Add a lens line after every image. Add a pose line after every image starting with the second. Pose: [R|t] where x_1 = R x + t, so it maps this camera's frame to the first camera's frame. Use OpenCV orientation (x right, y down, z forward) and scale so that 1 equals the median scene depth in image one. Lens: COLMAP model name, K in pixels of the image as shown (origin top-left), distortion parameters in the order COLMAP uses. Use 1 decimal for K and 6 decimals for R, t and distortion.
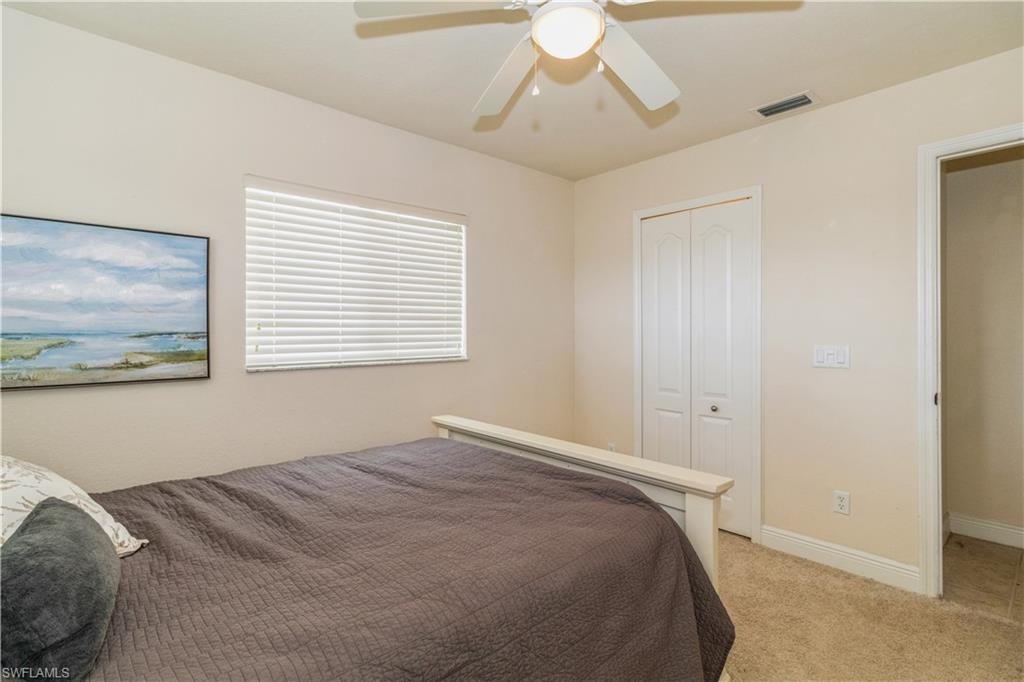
lens RADIAL K [[477.5, 0, 502.5], [0, 477.5, 334.3], [0, 0, 1]] dist [0.003870, 0.000463]
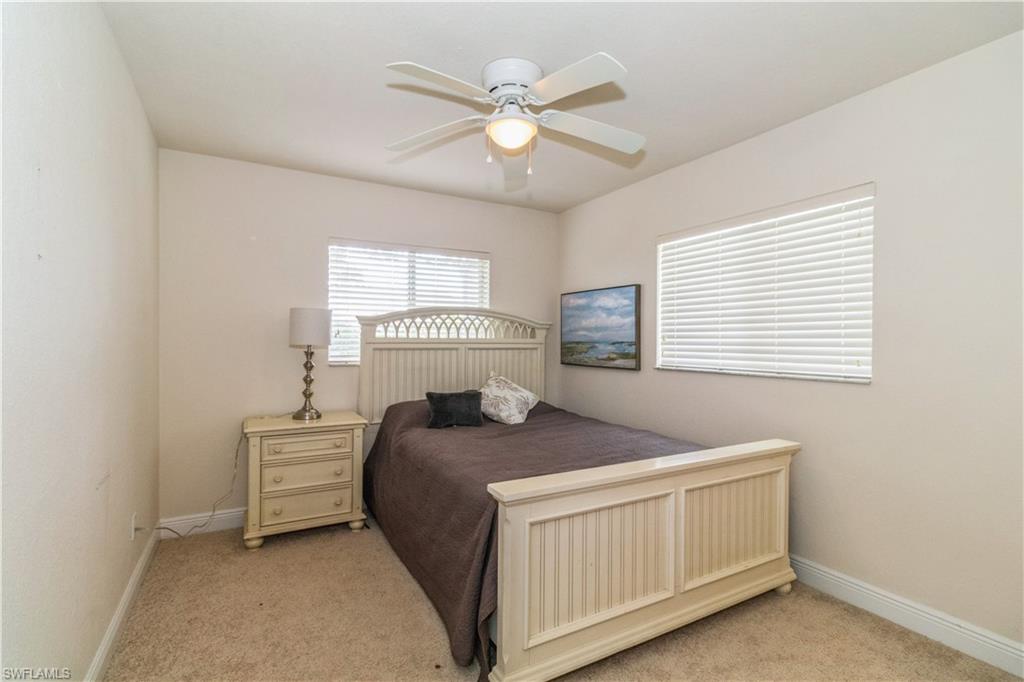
lens RADIAL K [[477.5, 0, 502.5], [0, 477.5, 334.3], [0, 0, 1]] dist [0.003870, 0.000463]
pose [[-0.206520, -0.012528, -0.978362, 1.112396], [-0.011729, 0.999878, -0.010328, -0.008347], [0.978372, 0.009343, -0.206642, 0.909486]]
